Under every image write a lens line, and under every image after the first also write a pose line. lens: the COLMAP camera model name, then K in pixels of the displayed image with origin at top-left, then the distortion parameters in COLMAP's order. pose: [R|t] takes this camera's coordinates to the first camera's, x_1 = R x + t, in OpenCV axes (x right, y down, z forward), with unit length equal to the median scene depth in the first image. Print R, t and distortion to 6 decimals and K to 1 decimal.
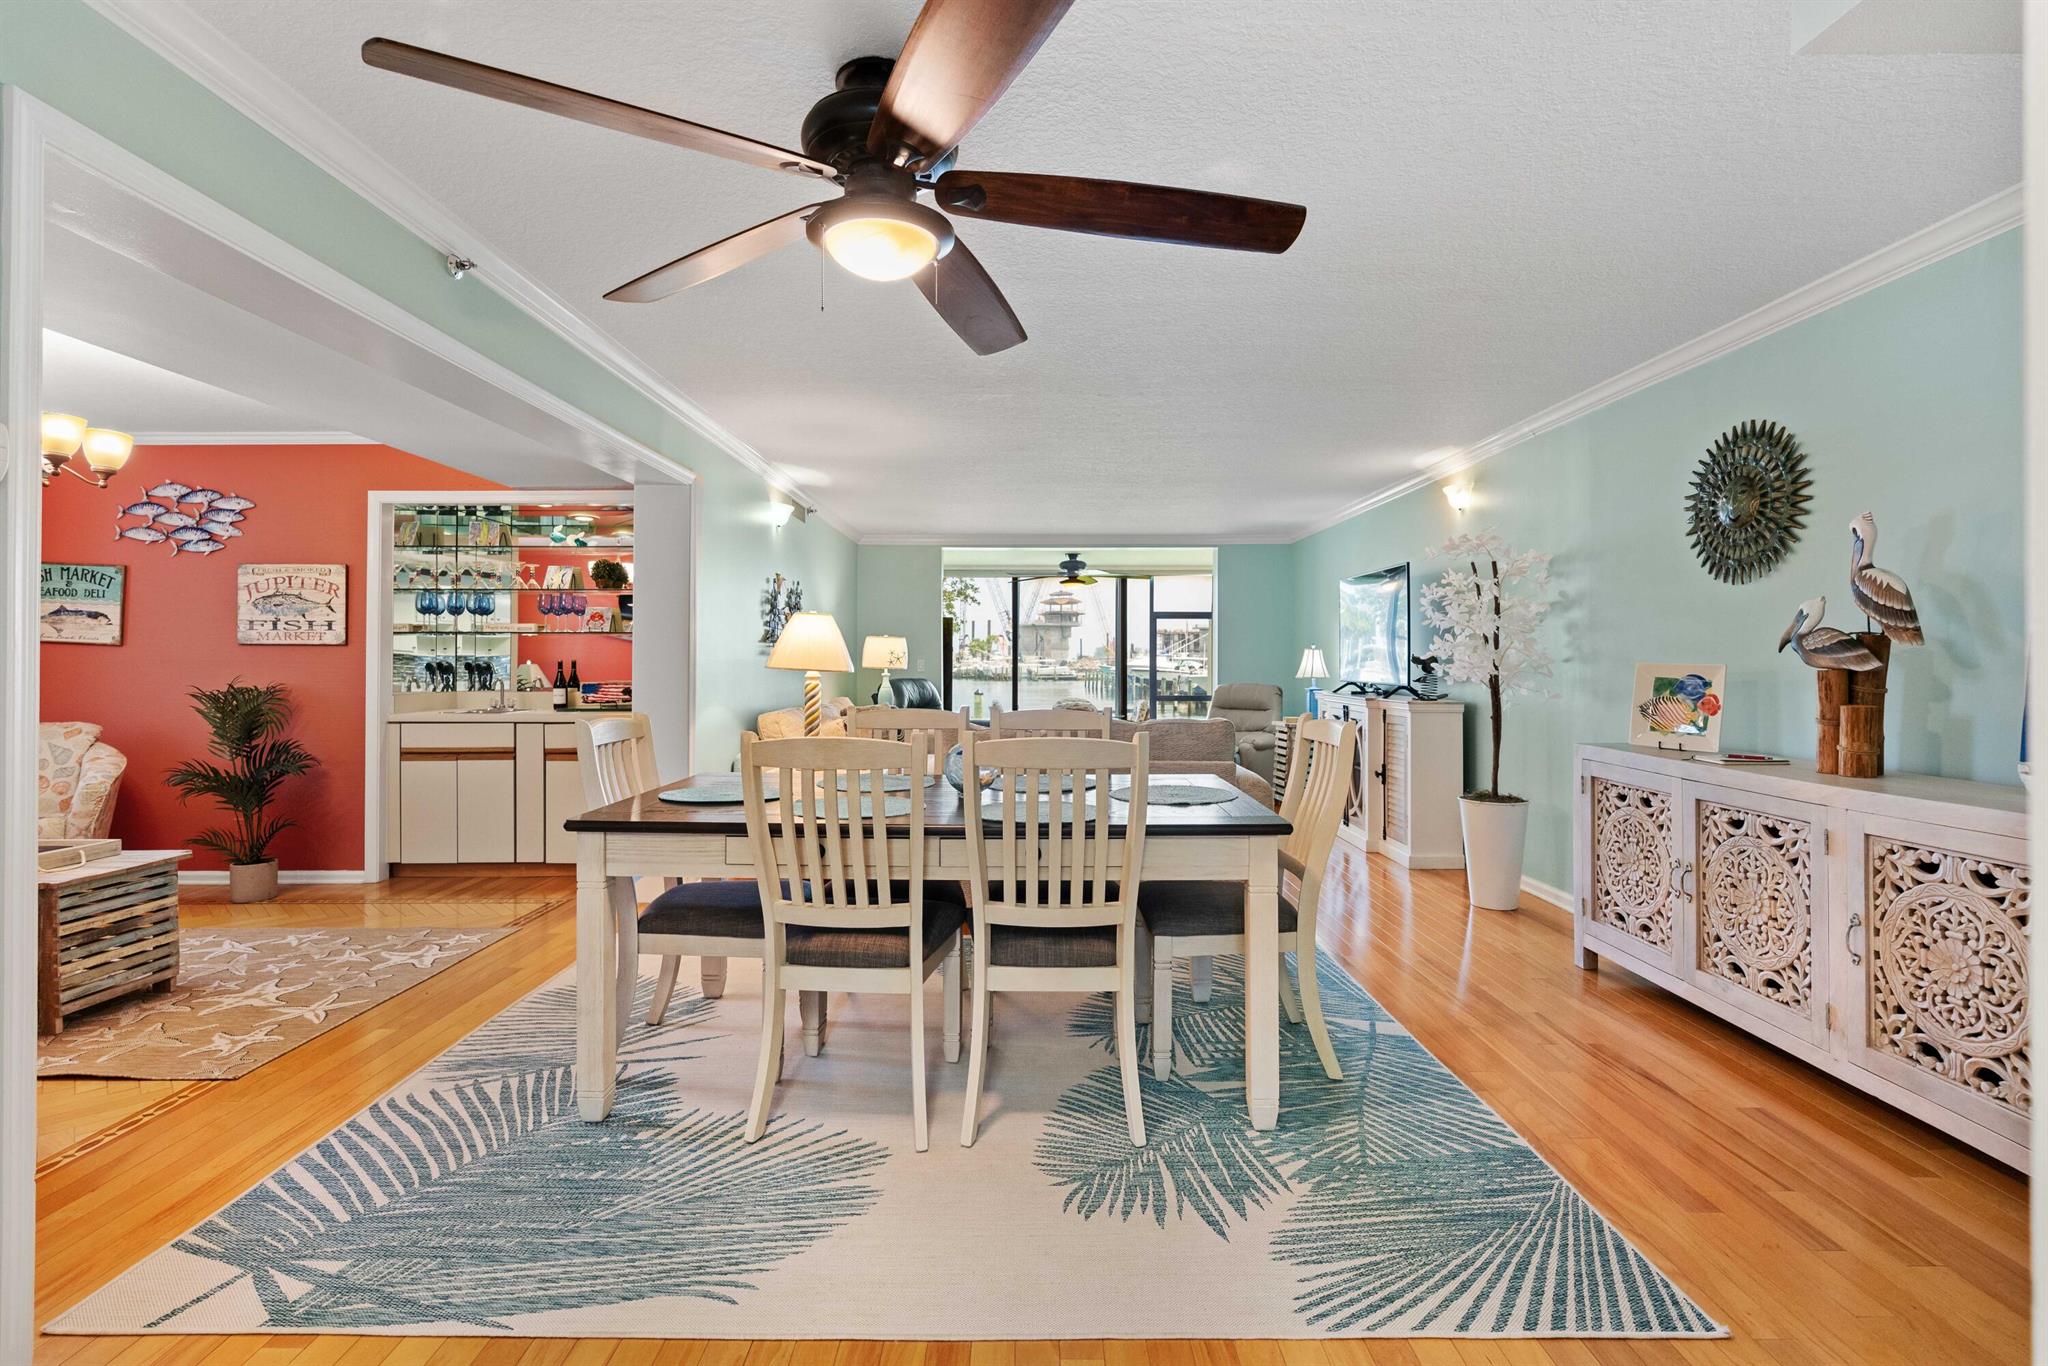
lens RADIAL K [[942.0, 0, 1023.8], [0, 942.0, 654.8], [0, 0, 1]] dist [-0.018623, 0.010166]
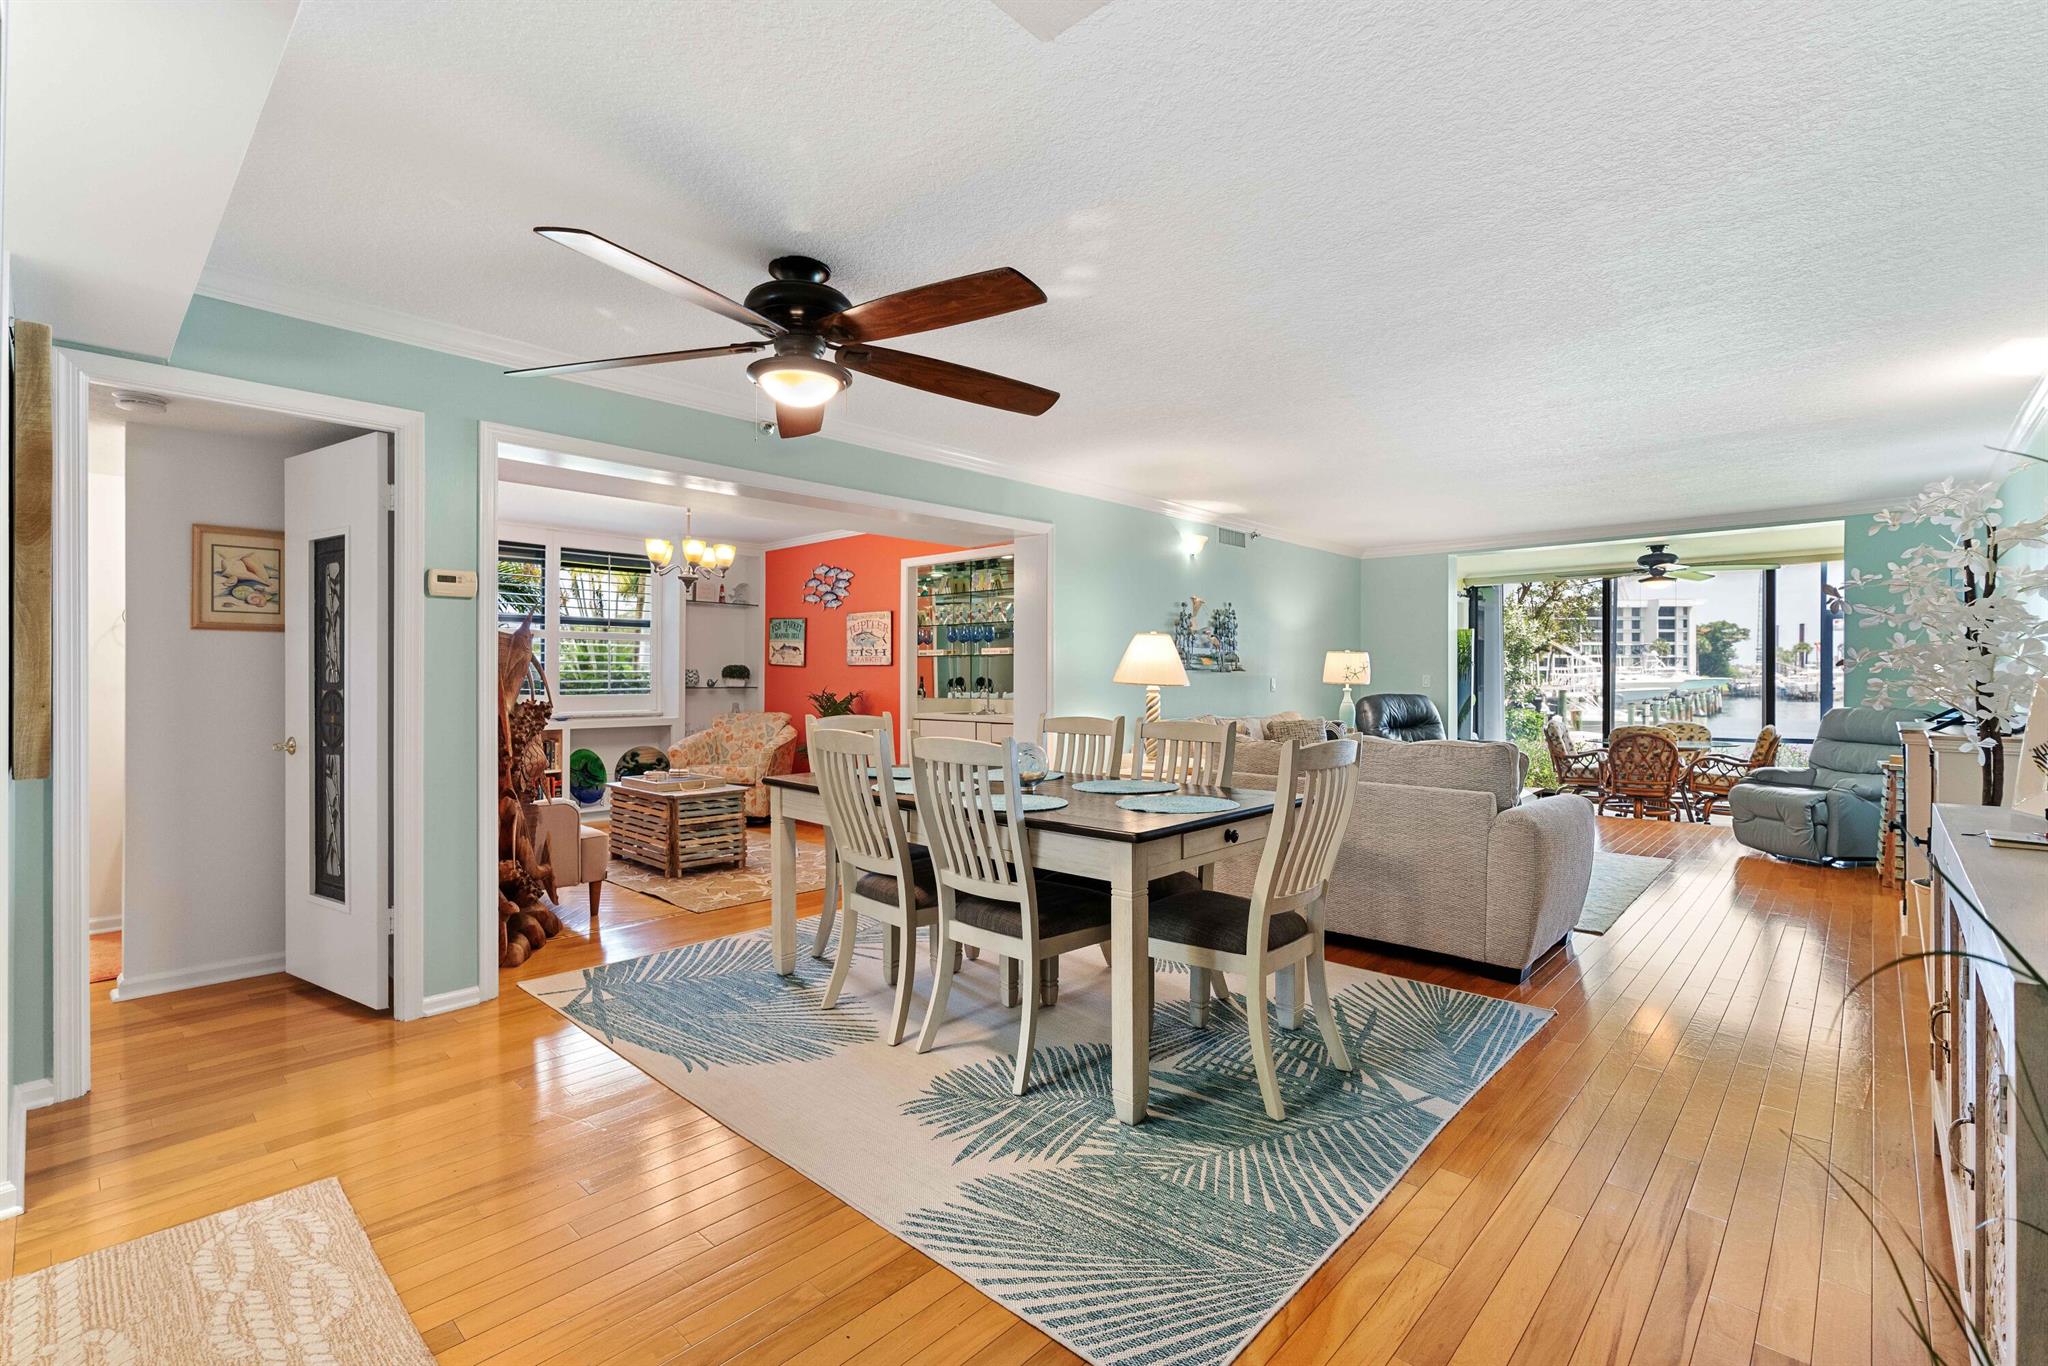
lens RADIAL K [[915.2, 0, 1019.5], [0, 915.2, 675.2], [0, 0, 1]] dist [-0.006033, 0.000840]
pose [[0.730061, -0.000767, -0.683381, 0.443779], [0.004535, 0.999983, 0.003723, 0.000690], [0.683367, -0.005817, 0.730052, 0.088780]]
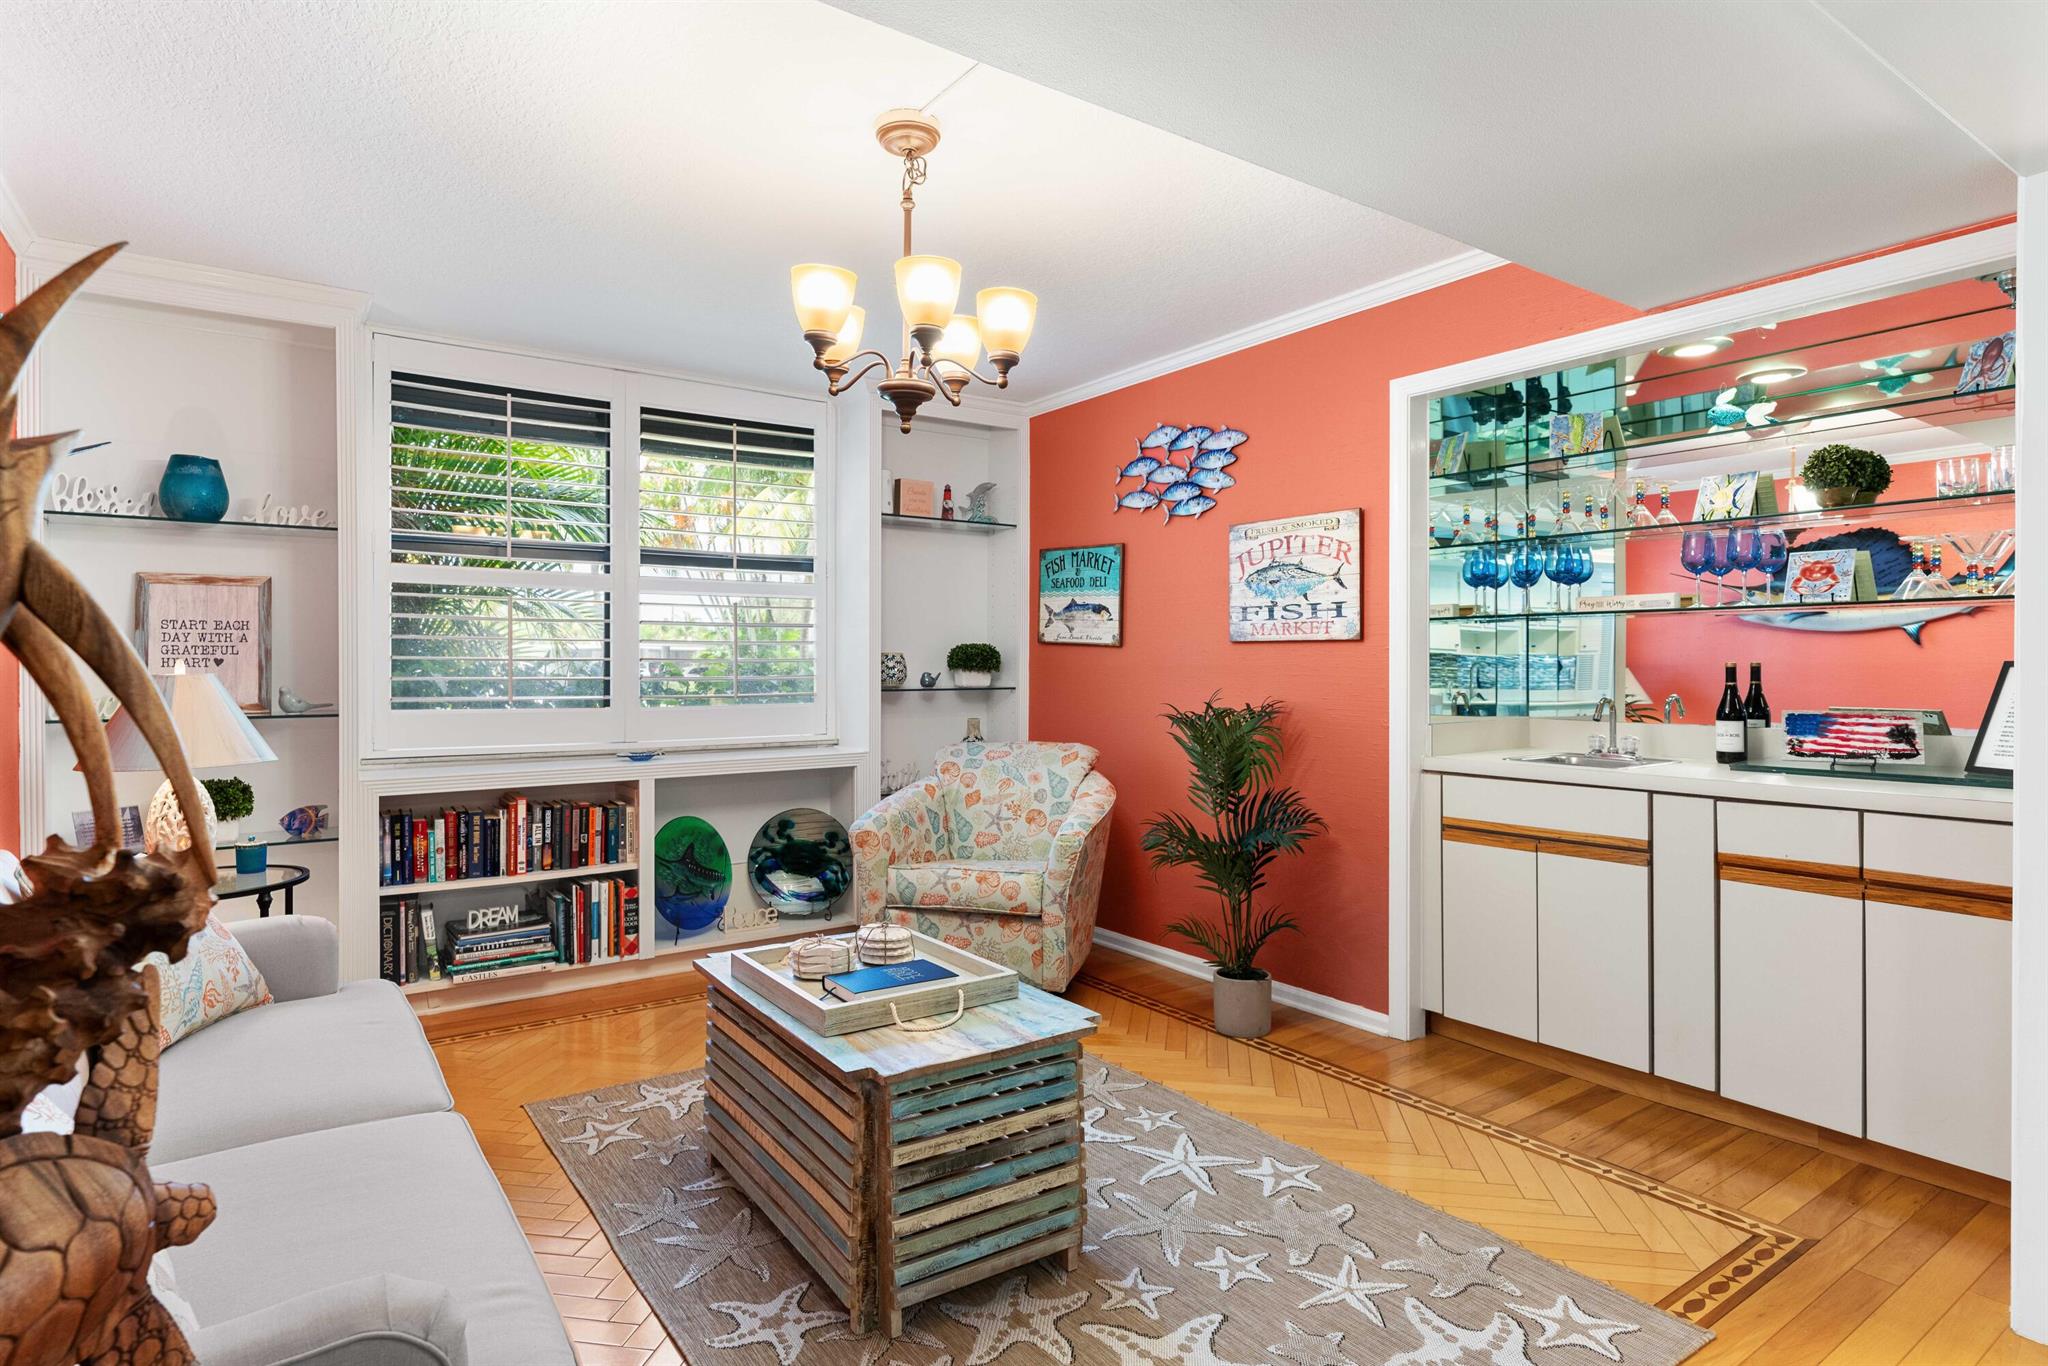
lens RADIAL K [[1090.9, 0, 1020.5], [0, 1090.9, 667.7], [0, 0, 1]] dist [-0.001710, 0.000216]
pose [[0.576170, 0.001919, -0.817328, -0.290682], [0.009054, 0.999921, 0.008731, -0.000894], [0.817280, -0.012430, 0.576107, 0.438617]]
